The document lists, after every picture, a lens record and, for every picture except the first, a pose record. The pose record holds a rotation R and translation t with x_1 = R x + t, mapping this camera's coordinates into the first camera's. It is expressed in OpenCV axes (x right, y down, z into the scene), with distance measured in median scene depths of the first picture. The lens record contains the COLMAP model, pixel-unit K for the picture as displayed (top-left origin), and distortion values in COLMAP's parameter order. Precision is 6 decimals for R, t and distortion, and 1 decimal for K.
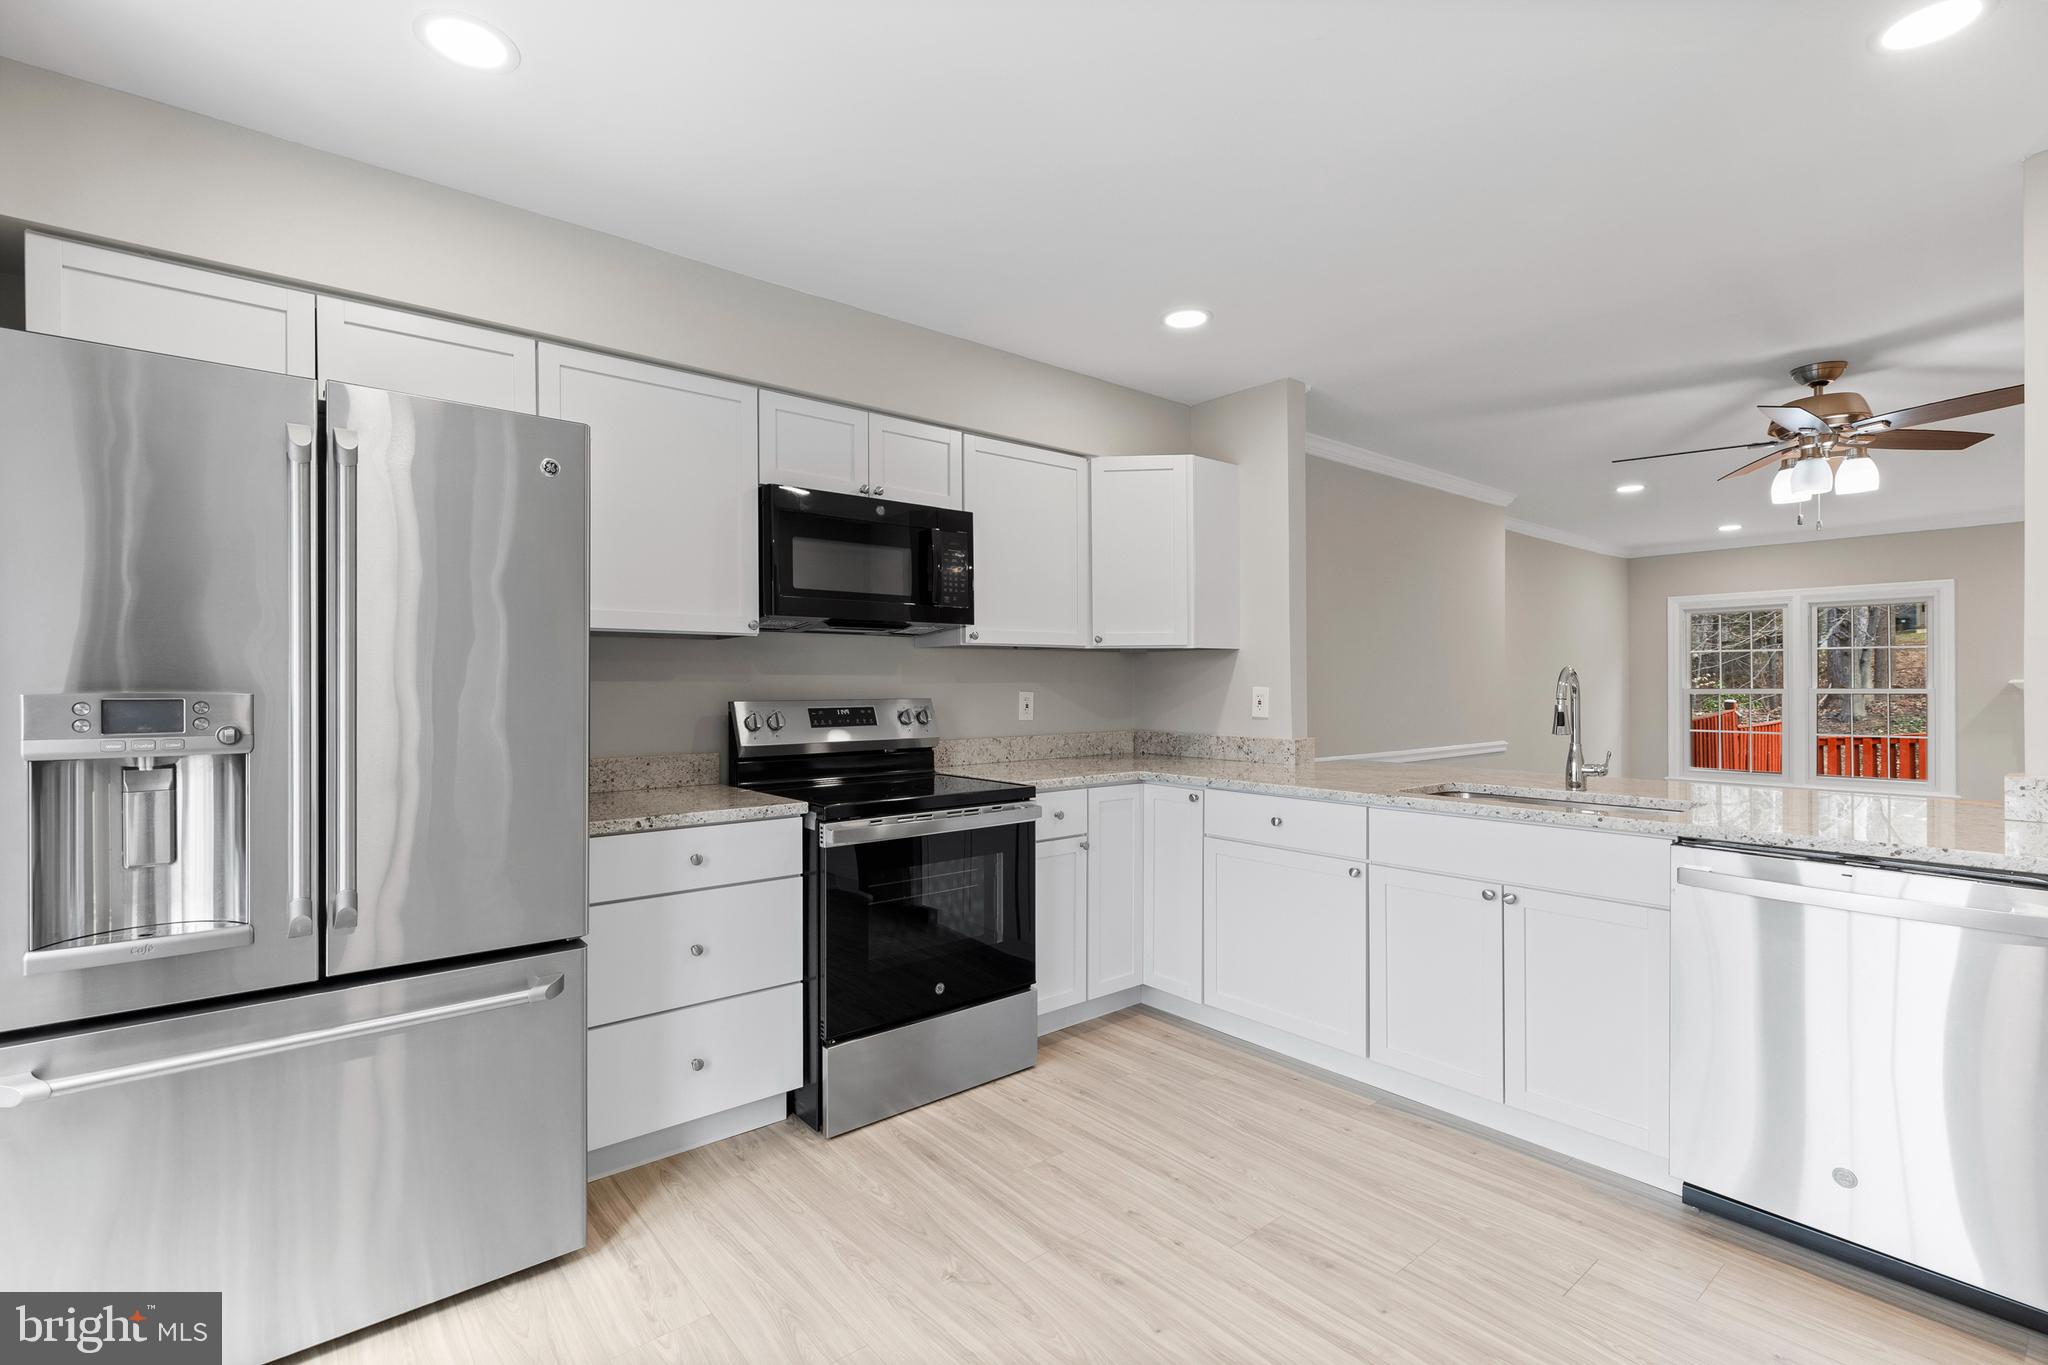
lens RADIAL K [[928.5, 0, 1024.0], [0, 928.5, 682.5], [0, 0, 1]] dist [0.009356, -0.000051]
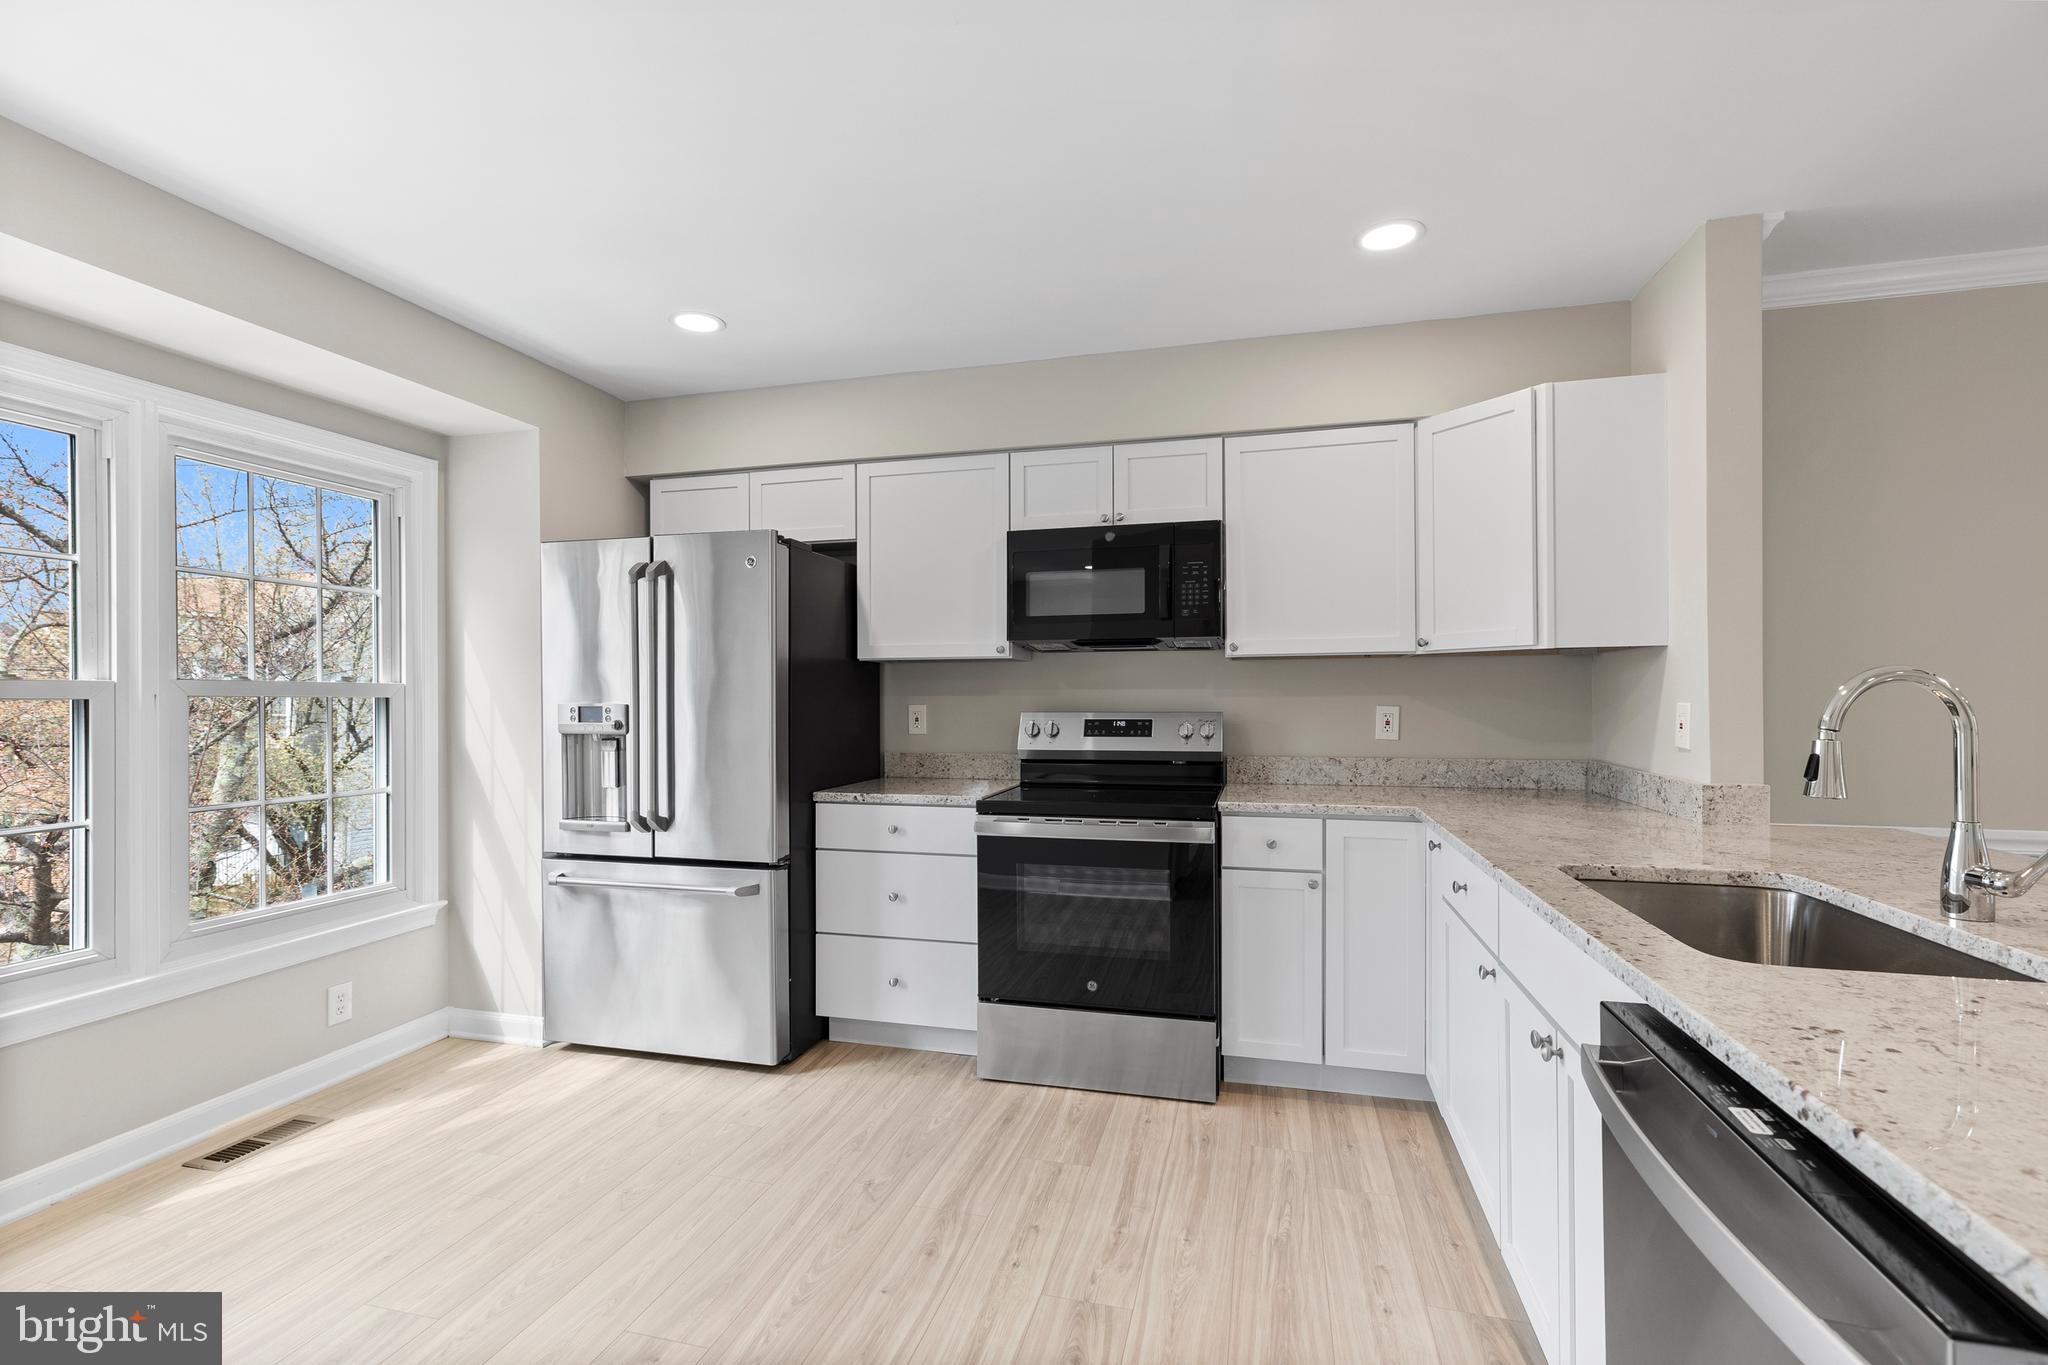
lens RADIAL K [[928.9, 0, 1020.8], [0, 928.9, 695.7], [0, 0, 1]] dist [0.003480, -0.000141]
pose [[0.576777, -0.000385, -0.816902, 0.657428], [0.003354, 0.999993, 0.001896, -0.003389], [0.816895, -0.003833, 0.576774, 0.293569]]
